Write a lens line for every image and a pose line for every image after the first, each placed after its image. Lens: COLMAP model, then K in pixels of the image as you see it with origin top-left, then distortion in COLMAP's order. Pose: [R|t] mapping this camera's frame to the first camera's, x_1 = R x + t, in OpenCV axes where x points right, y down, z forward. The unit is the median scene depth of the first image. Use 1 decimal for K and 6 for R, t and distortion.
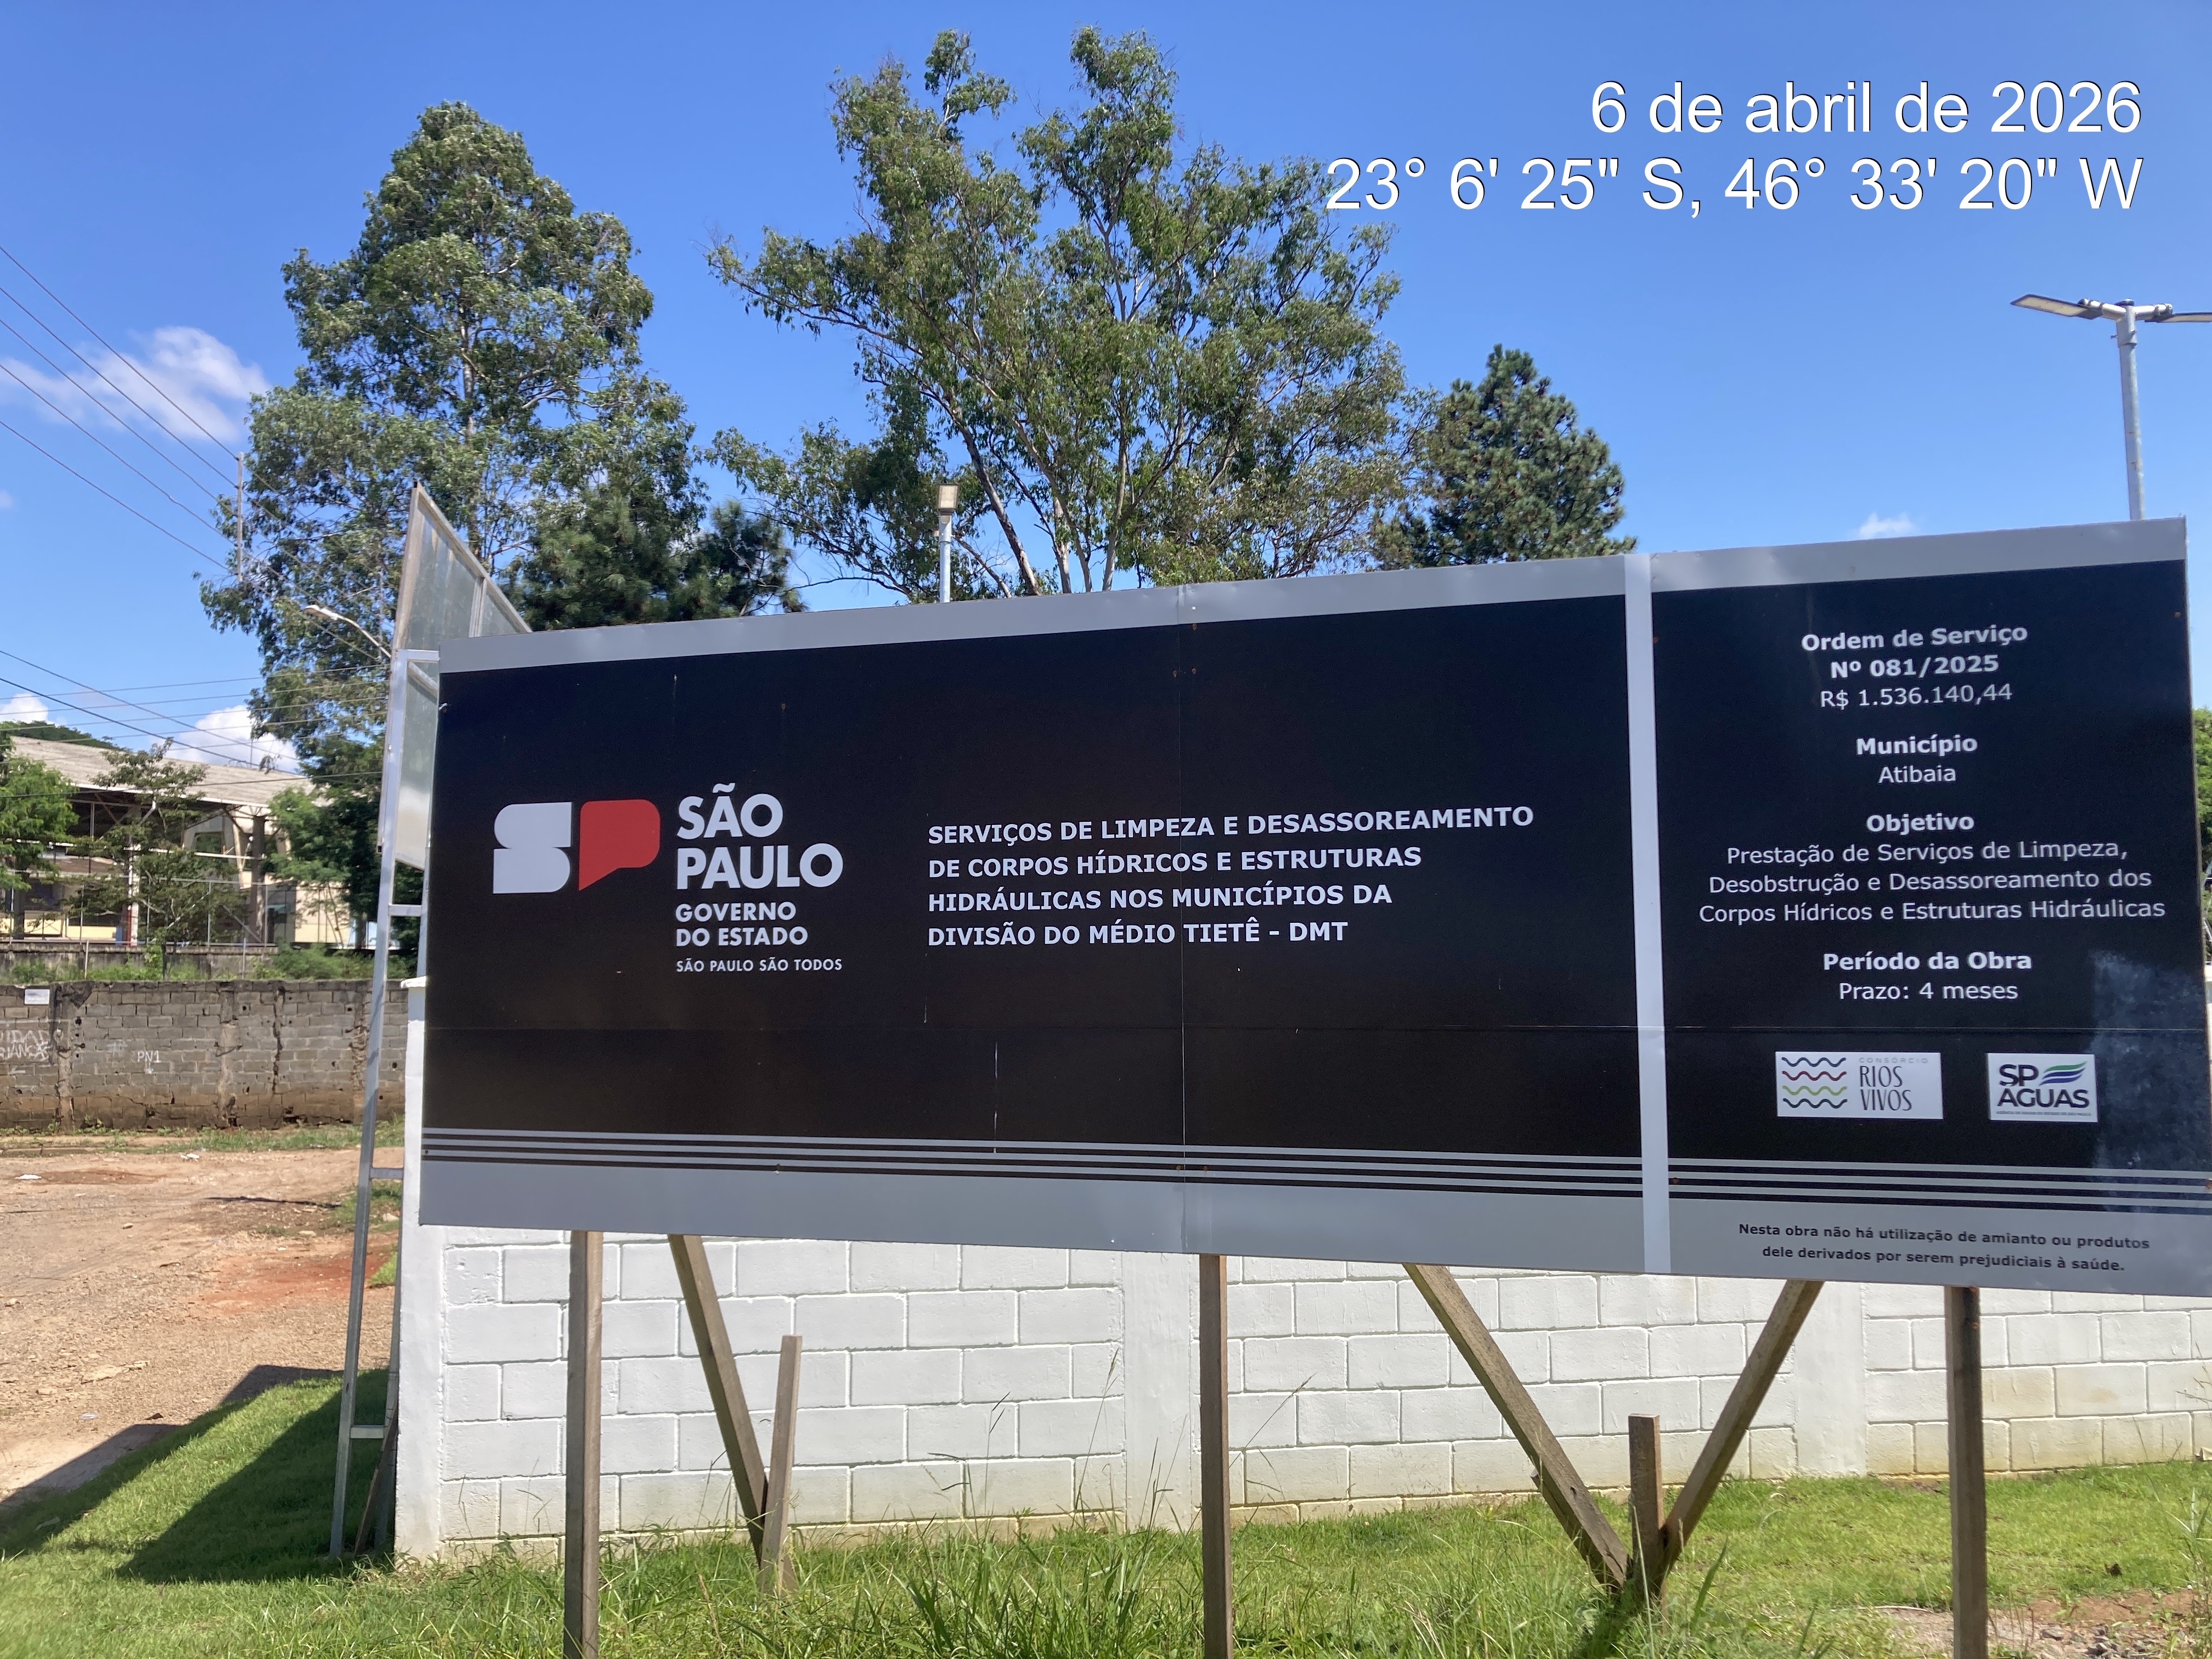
lens RADIAL K [[1838.1, 0, 1119.3], [0, 1838.1, 826.9], [0, 0, 1]] dist [0.067554, -0.092806]
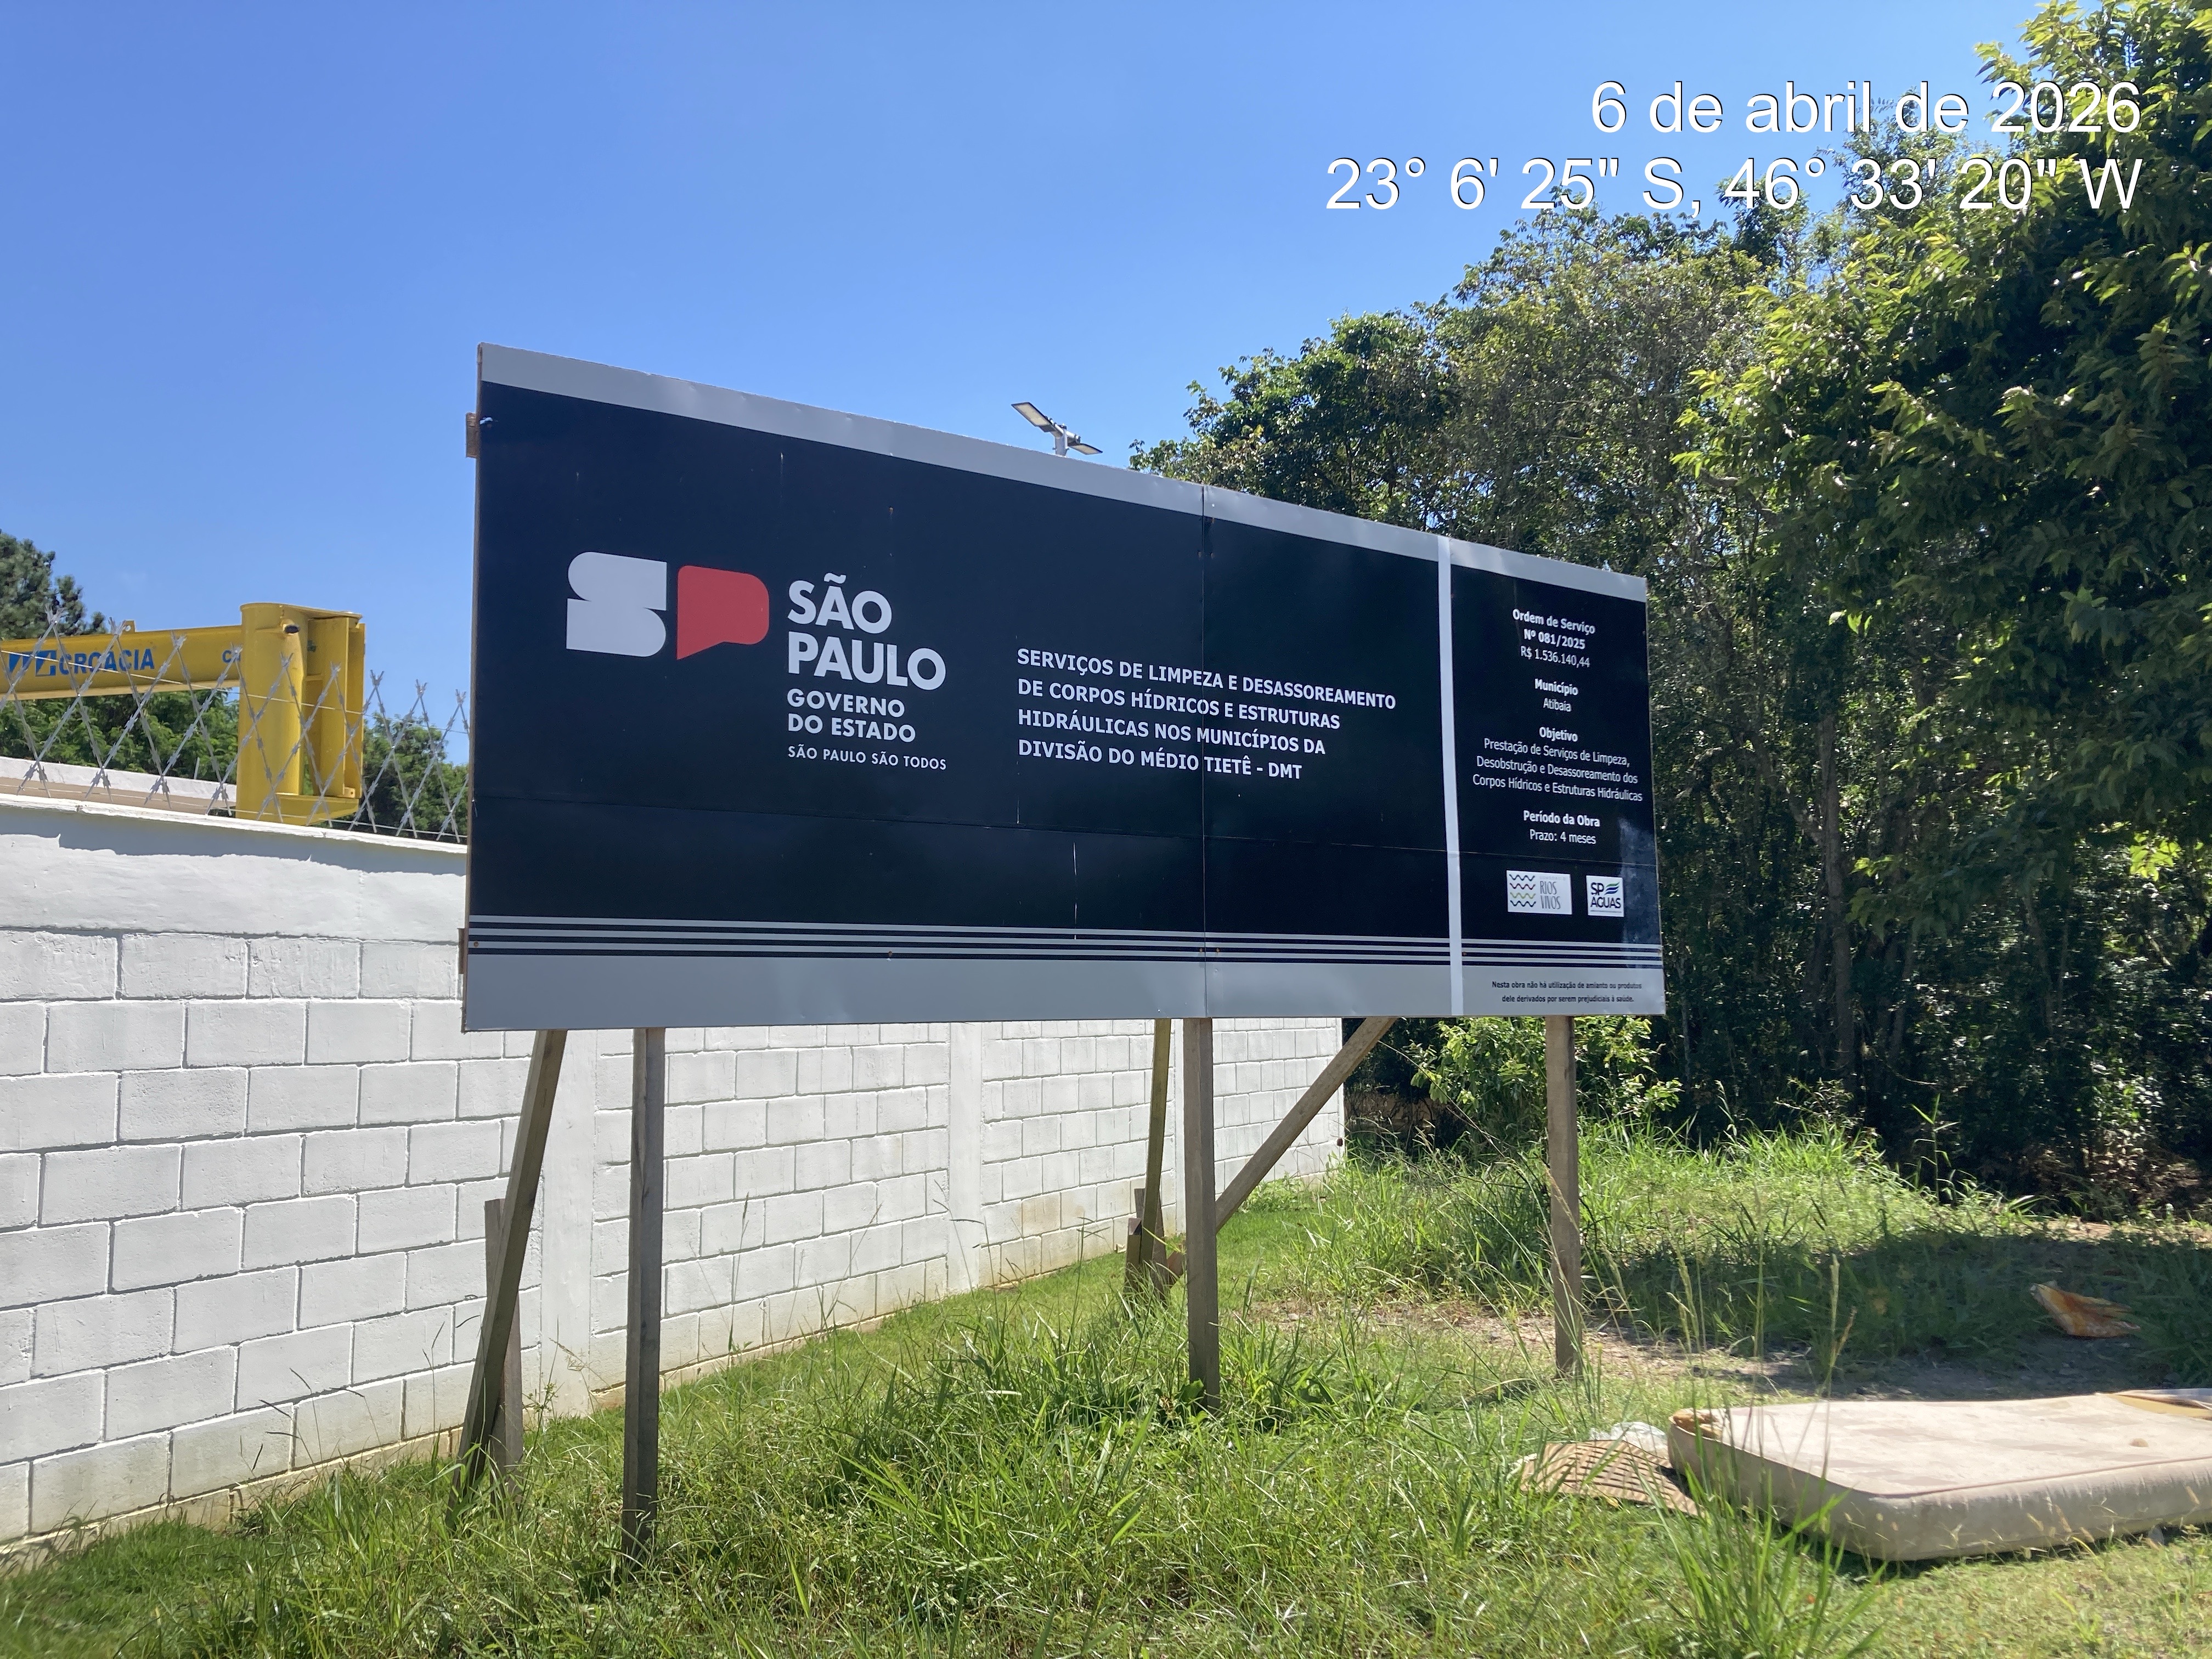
lens RADIAL K [[1785.4, 0, 1106.0], [0, 1785.4, 829.5], [0, 0, 1]] dist [0.157613, -0.148493]
pose [[0.605648, 0.076702, 0.792027, -0.925065], [-0.059184, 0.996929, -0.051288, 0.162382], [-0.793528, -0.015813, 0.608328, 0.306398]]
